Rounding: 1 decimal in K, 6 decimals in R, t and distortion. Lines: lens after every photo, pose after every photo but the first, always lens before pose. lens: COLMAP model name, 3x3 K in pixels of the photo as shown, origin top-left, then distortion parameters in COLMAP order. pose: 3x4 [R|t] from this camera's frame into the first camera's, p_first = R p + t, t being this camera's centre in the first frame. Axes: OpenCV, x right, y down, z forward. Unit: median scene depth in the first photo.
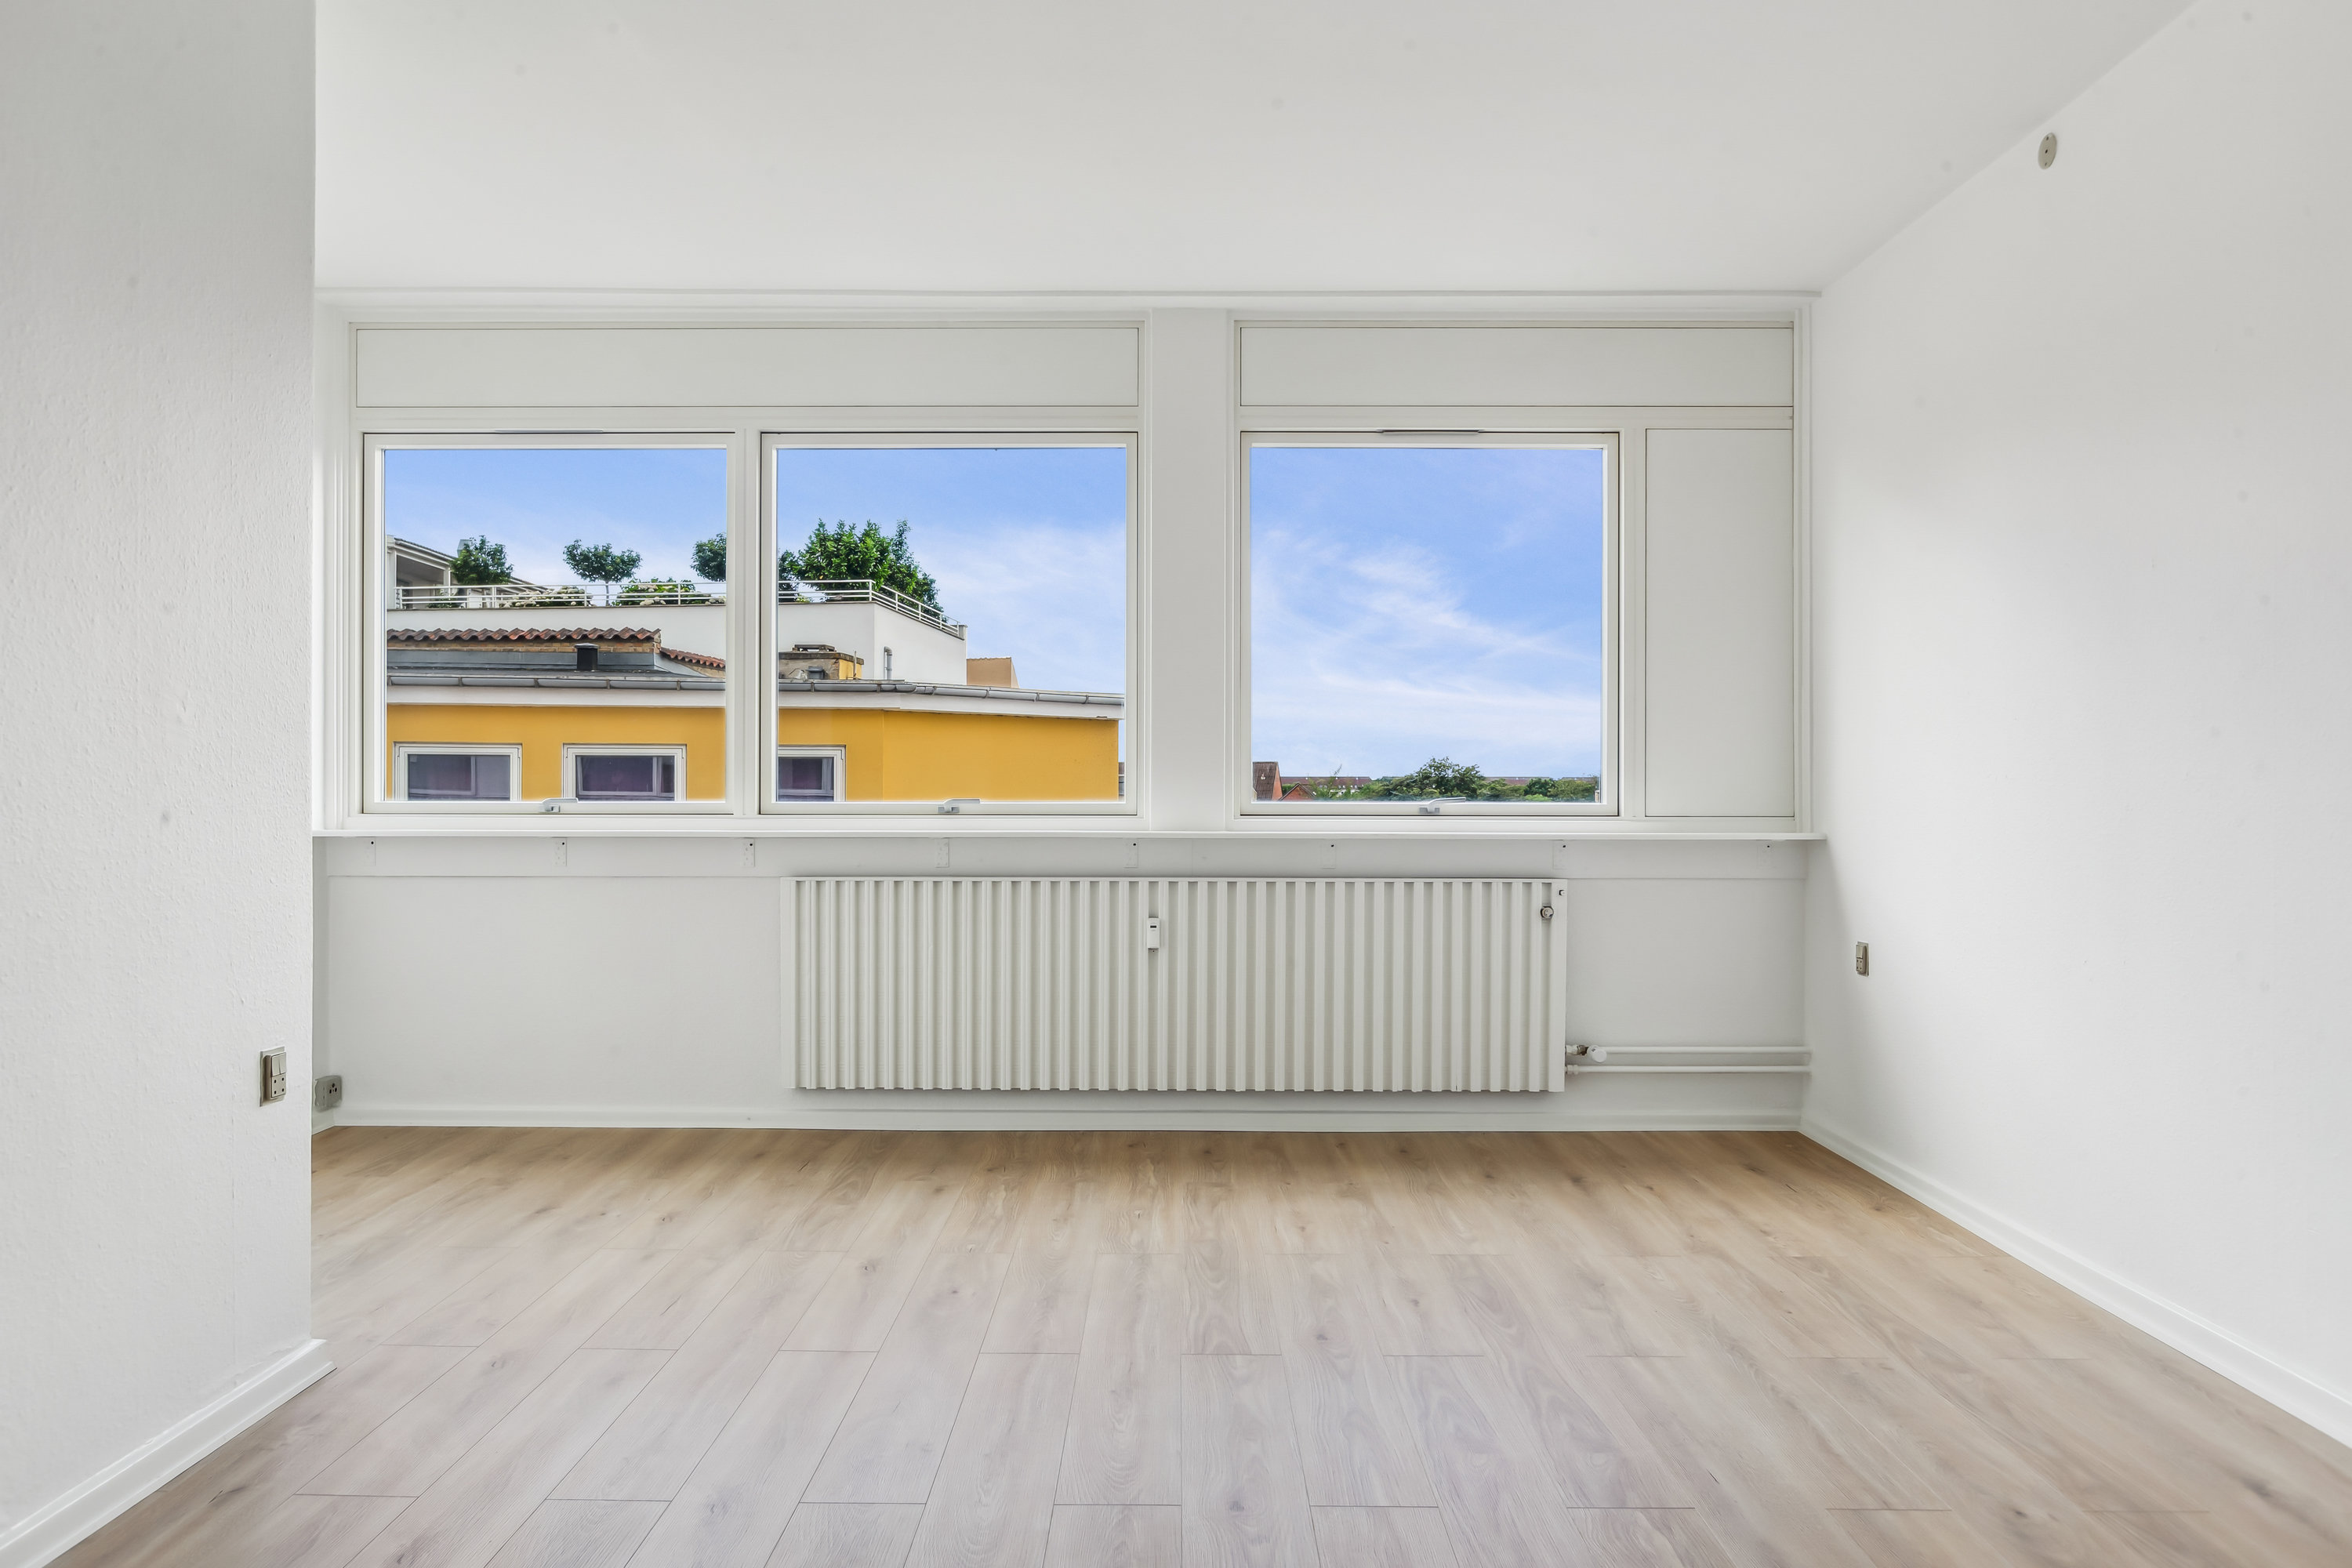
lens RADIAL K [[1582.2, 0, 1159.3], [0, 1582.2, 799.5], [0, 0, 1]] dist [-0.028716, 0.008185]
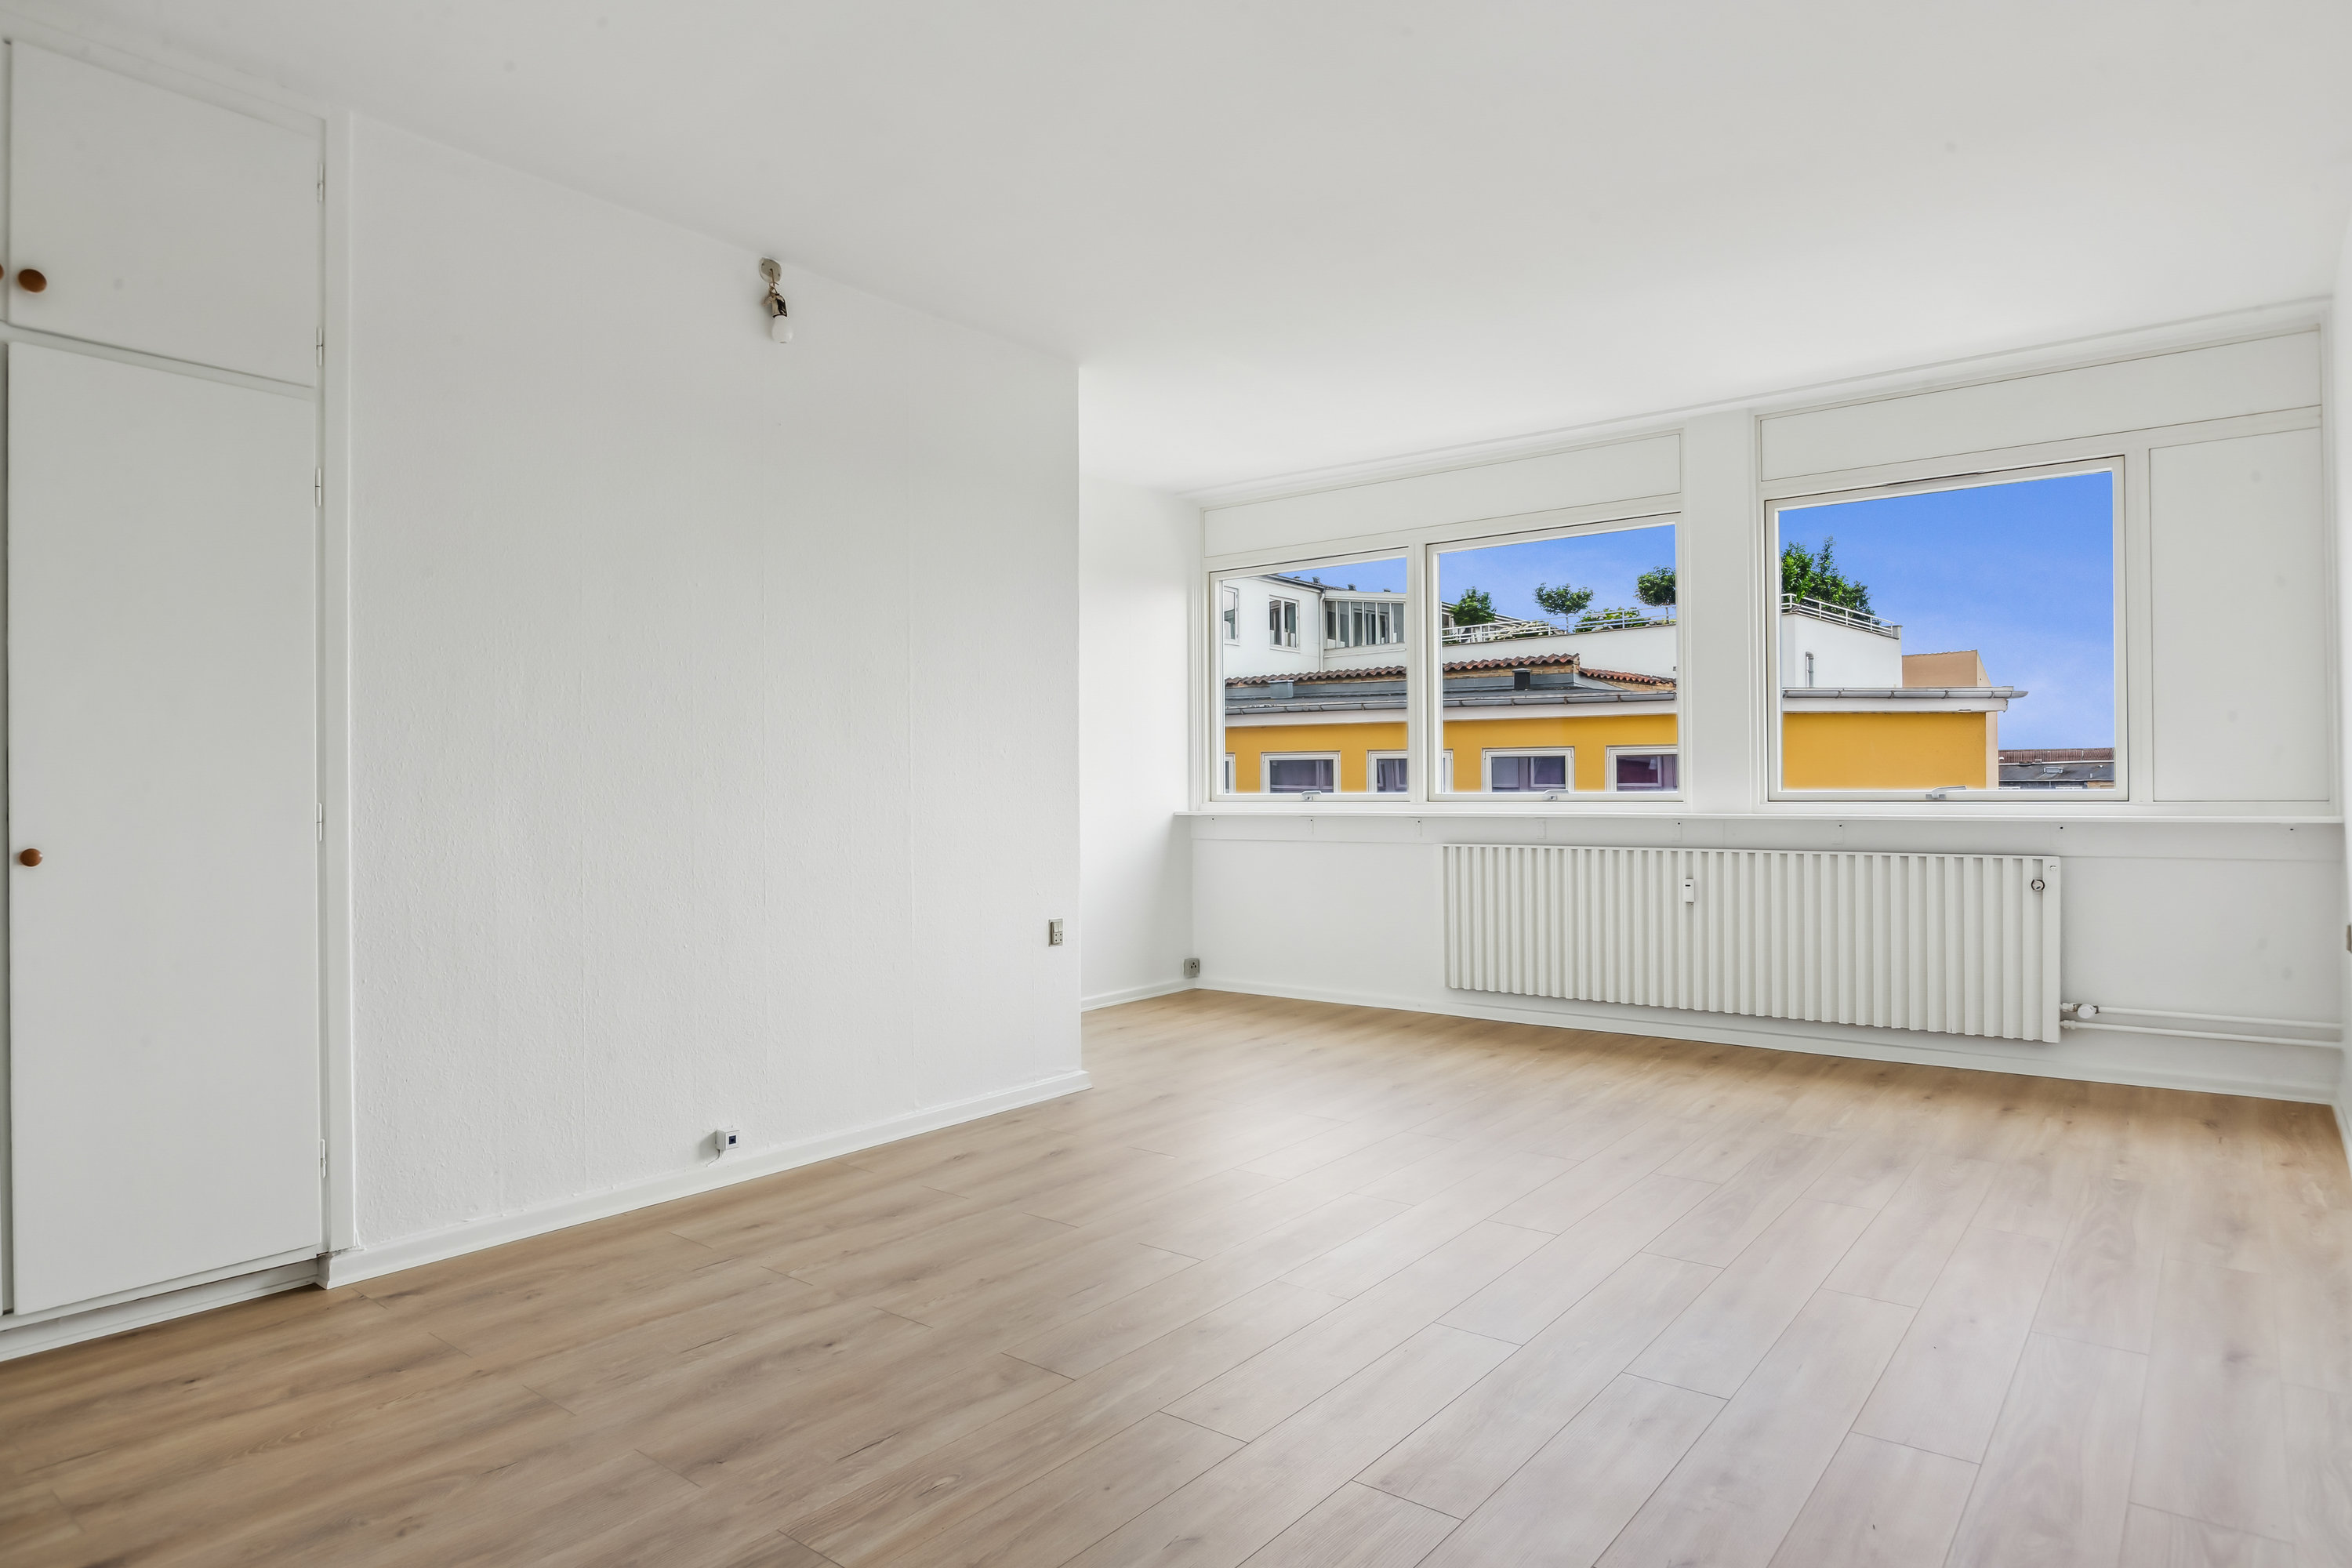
lens RADIAL K [[1319.6, 0, 1143.2], [0, 1319.6, 780.2], [0, 0, 1]] dist [-0.055810, 0.008173]
pose [[0.777160, -0.011923, -0.629190, 0.323744], [0.007717, 0.999926, -0.009417, -0.000933], [0.629256, 0.002463, 0.777194, -0.134020]]
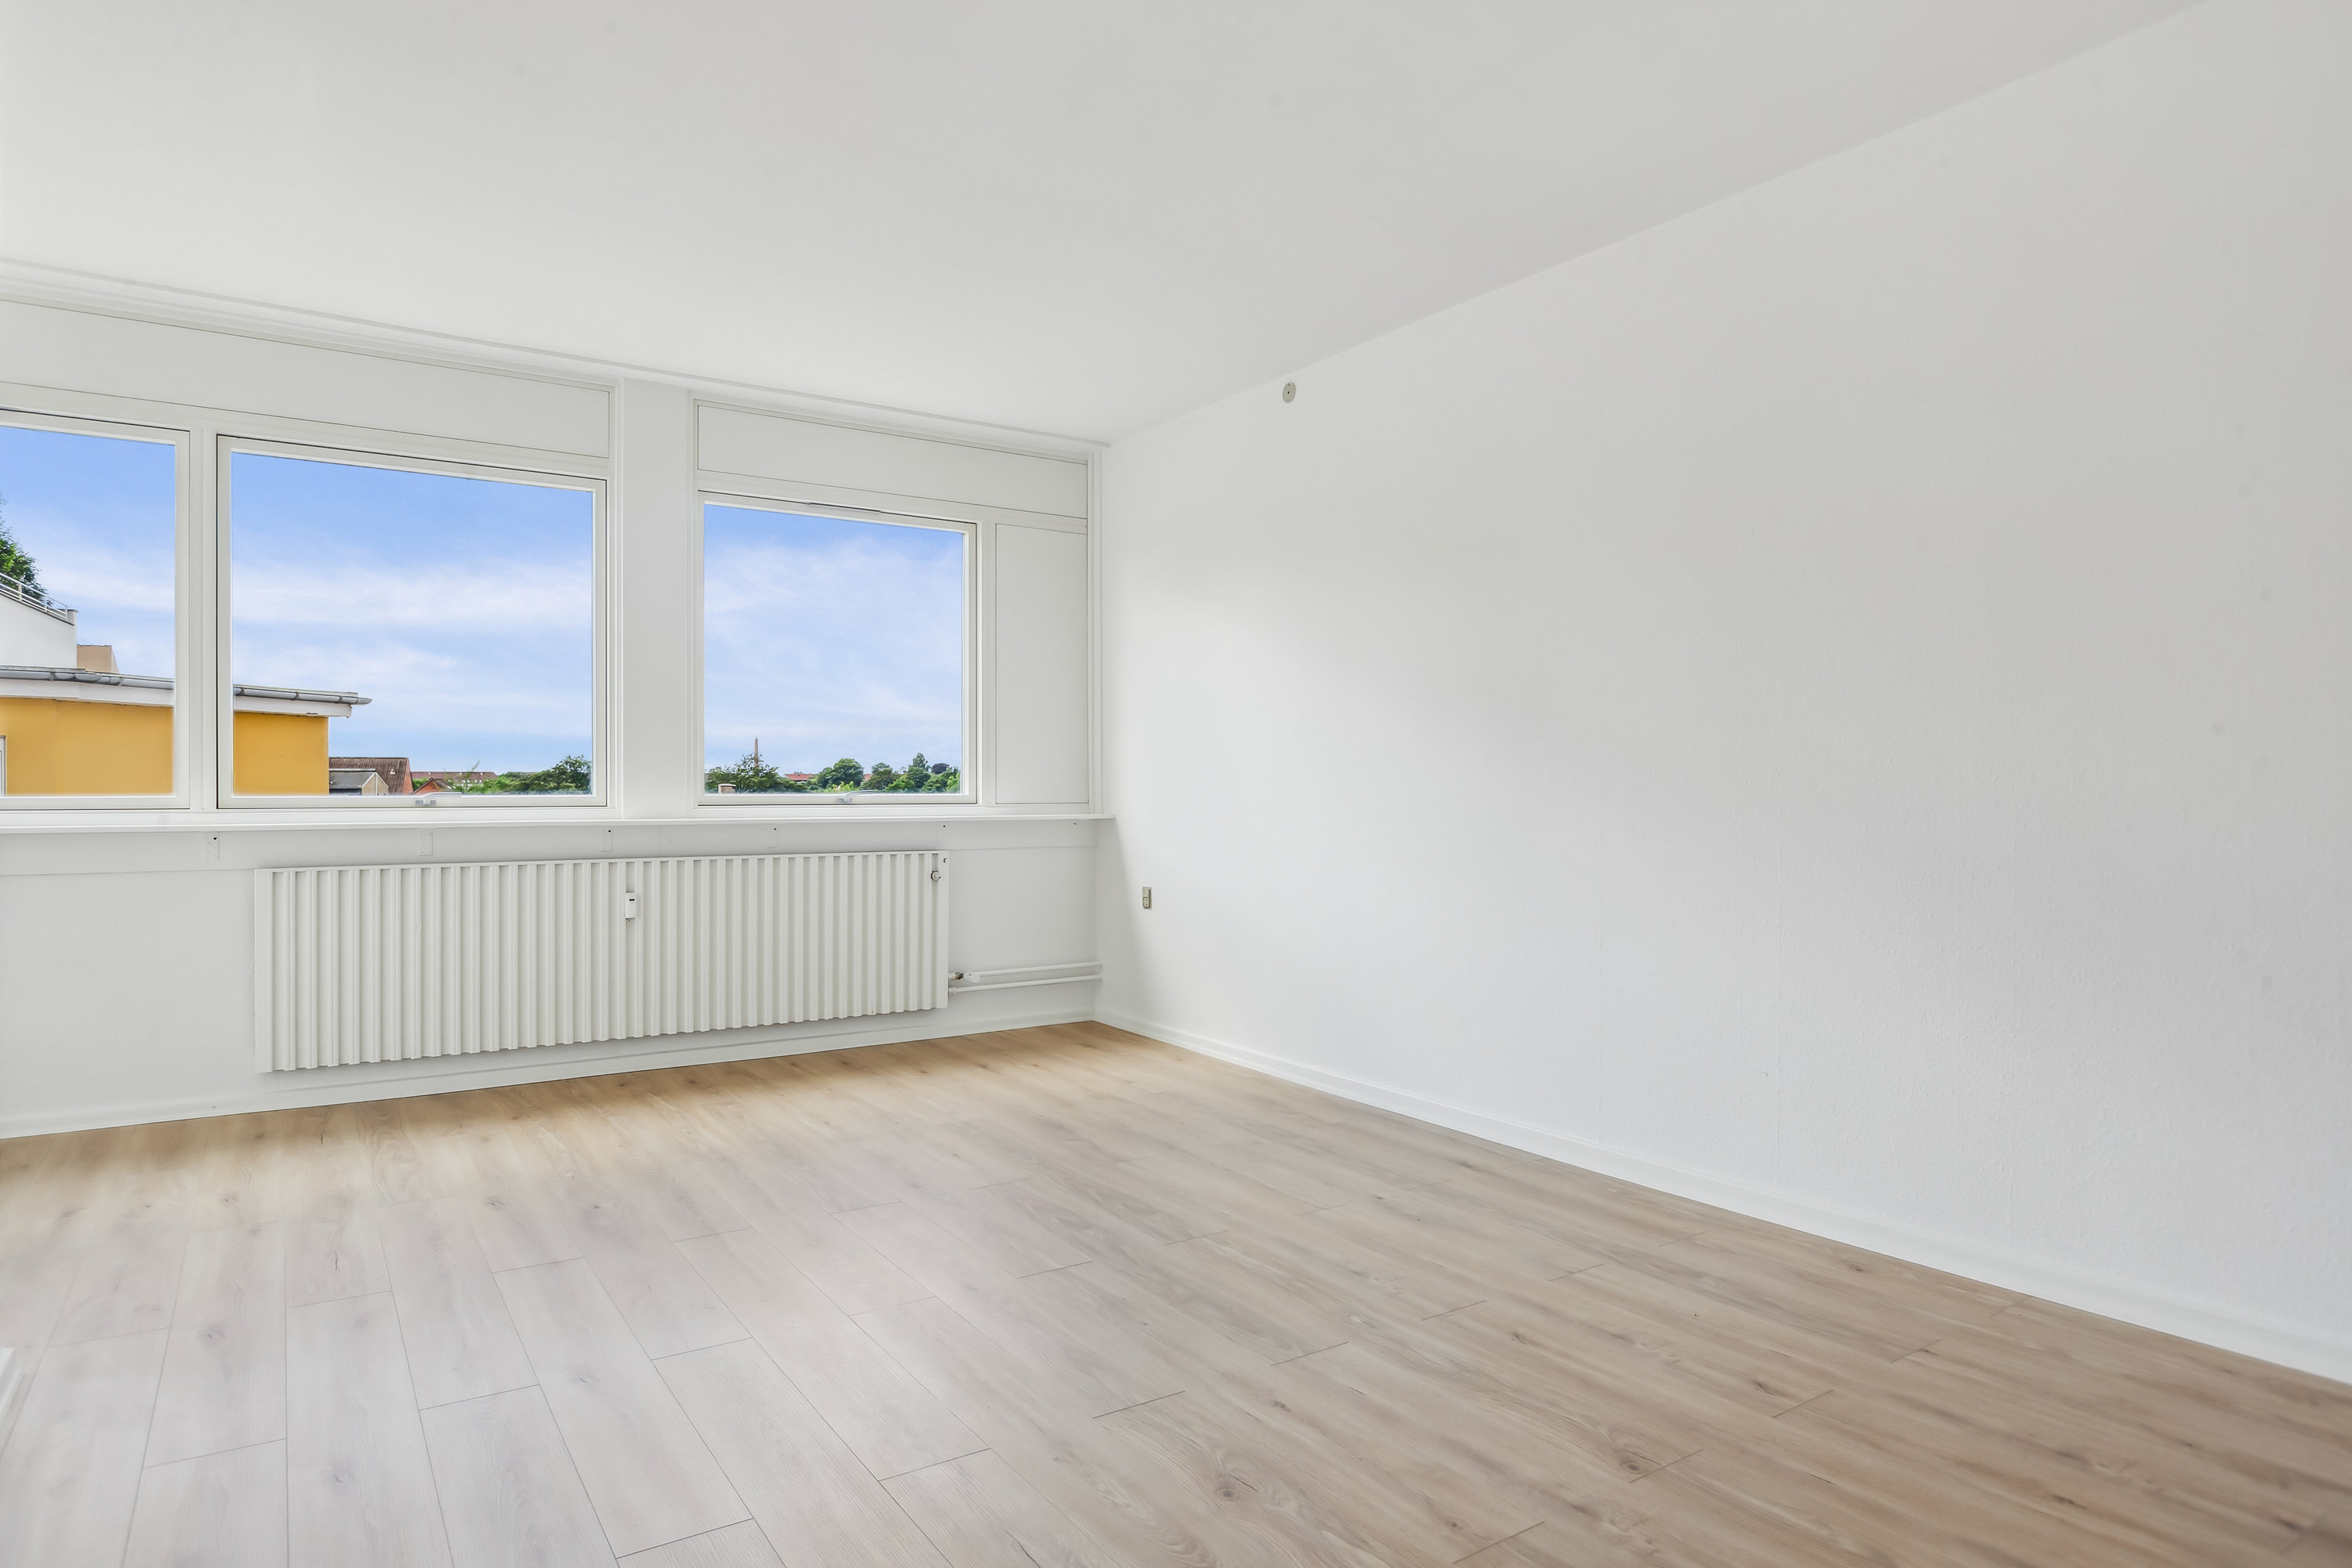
lens RADIAL K [[1319.6, 0, 1186.0], [0, 1319.6, 792.7], [0, 0, 1]] dist [-0.055810, 0.008173]
pose [[0.814065, -0.003488, 0.580763, -0.228454], [0.003095, 0.999994, 0.001668, -0.000328], [-0.580766, 0.000439, 0.814071, -0.037305]]
